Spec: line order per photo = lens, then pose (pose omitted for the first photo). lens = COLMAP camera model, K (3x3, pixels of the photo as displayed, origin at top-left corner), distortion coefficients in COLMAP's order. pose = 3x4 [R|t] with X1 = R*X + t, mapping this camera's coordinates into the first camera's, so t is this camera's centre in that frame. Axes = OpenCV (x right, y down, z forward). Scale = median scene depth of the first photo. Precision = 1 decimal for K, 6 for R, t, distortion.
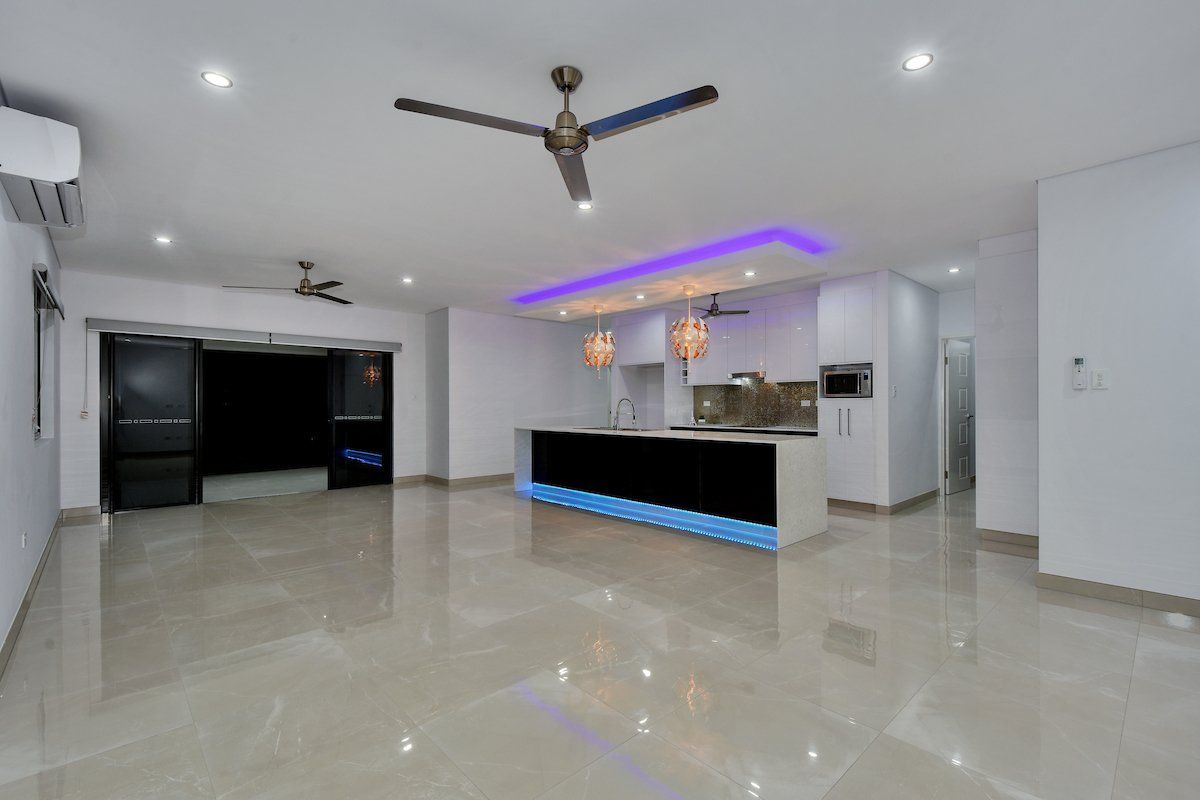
lens RADIAL K [[526.8, 0, 606.2], [0, 526.8, 406.6], [0, 0, 1]] dist [0.012864, -0.000183]
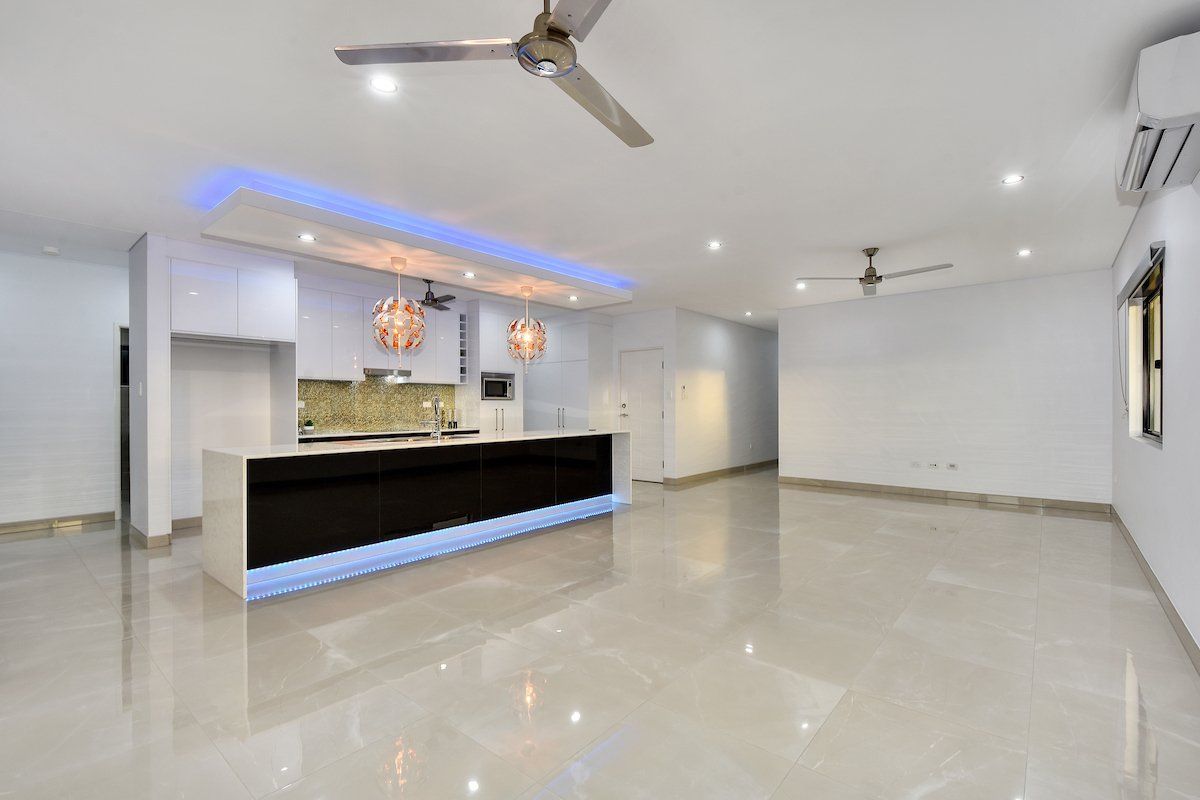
lens RADIAL K [[526.8, 0, 606.2], [0, 526.8, 406.6], [0, 0, 1]] dist [0.012864, -0.000183]
pose [[-0.123406, 0.000842, 0.992356, -0.765795], [0.006252, 0.999980, -0.000071, -0.000164], [-0.992337, 0.006196, -0.123409, 0.867296]]
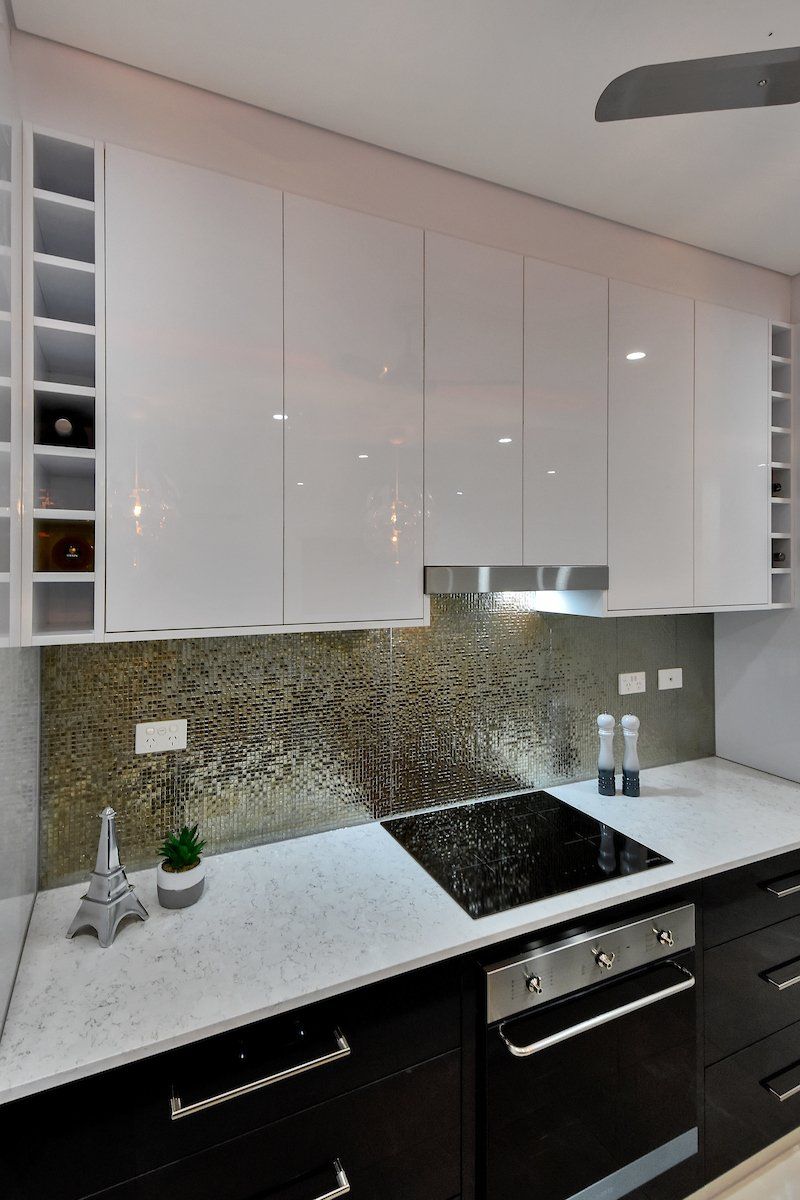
lens RADIAL K [[623.0, 0, 433.7], [0, 623.0, 575.2], [0, 0, 1]] dist [0.009565, -0.000077]
pose [[0.286138, 0.006835, 0.958164, 0.042196], [0.015859, 0.999804, -0.011868, -0.068445], [-0.958057, 0.018592, 0.285974, 1.122270]]
